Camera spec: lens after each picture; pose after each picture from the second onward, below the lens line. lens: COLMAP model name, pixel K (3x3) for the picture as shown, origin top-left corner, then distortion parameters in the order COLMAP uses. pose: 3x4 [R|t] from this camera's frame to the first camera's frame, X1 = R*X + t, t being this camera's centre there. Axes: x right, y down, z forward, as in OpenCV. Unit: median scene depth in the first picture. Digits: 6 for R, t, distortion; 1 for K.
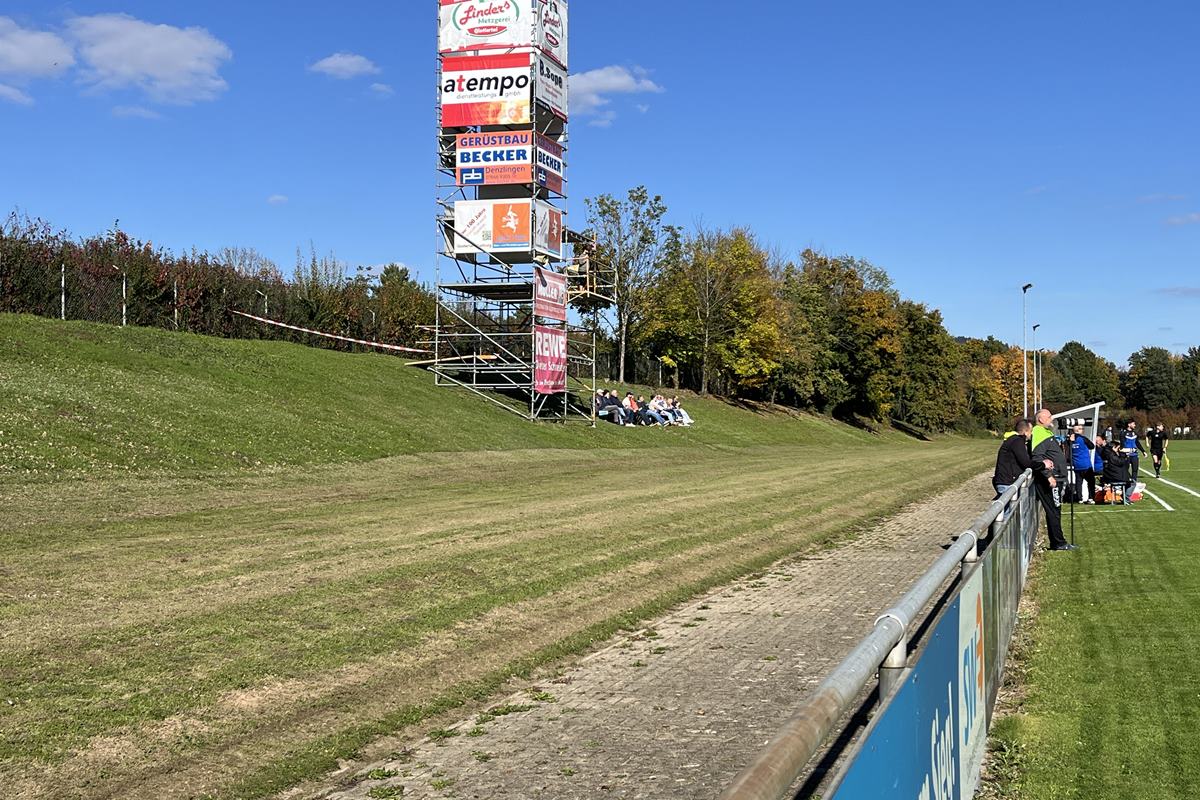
lens RADIAL K [[1502.3, 0, 600.0], [0, 1502.3, 400.0], [0, 0, 1]] dist [0.094676, -0.023092]
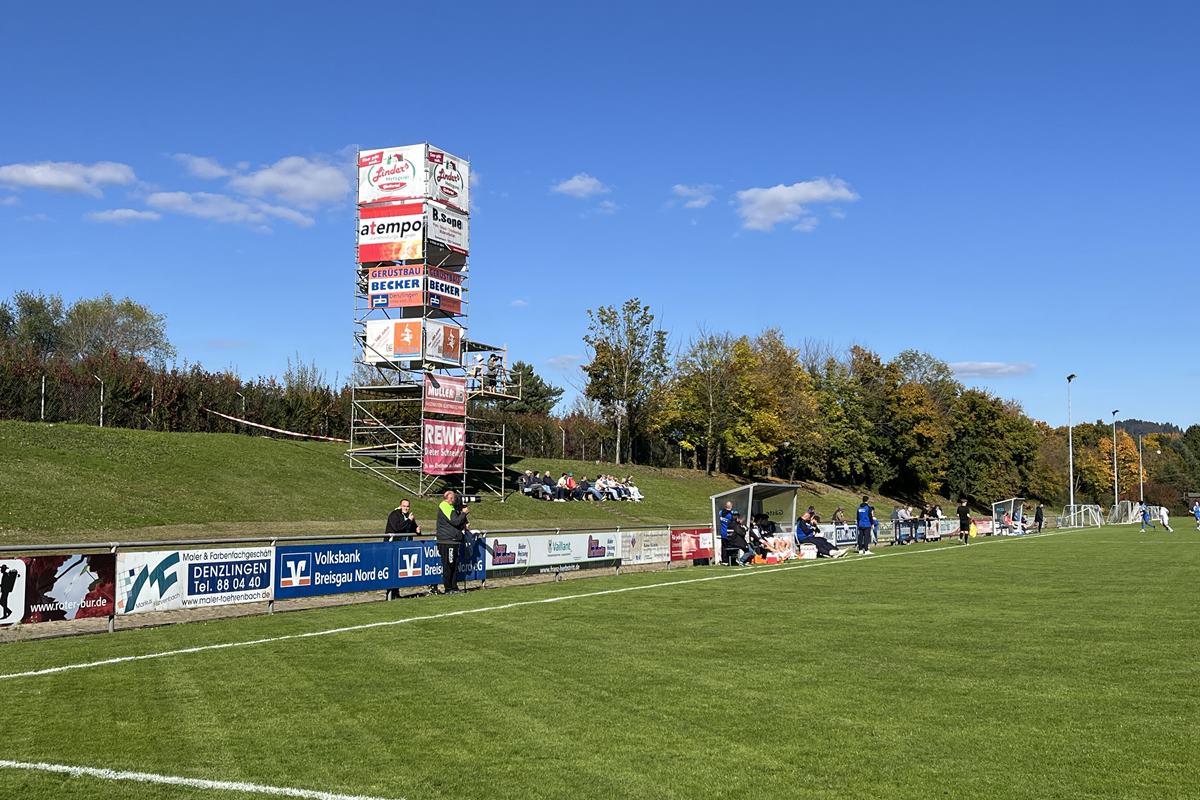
lens RADIAL K [[1341.5, 0, 600.0], [0, 1341.5, 400.0], [0, 0, 1]] dist [0.100243, -0.012507]
pose [[0.989763, -0.006380, -0.142581, 0.254545], [-0.001806, 0.998361, -0.057208, -0.002530], [0.142712, 0.056880, 0.988129, -0.075595]]
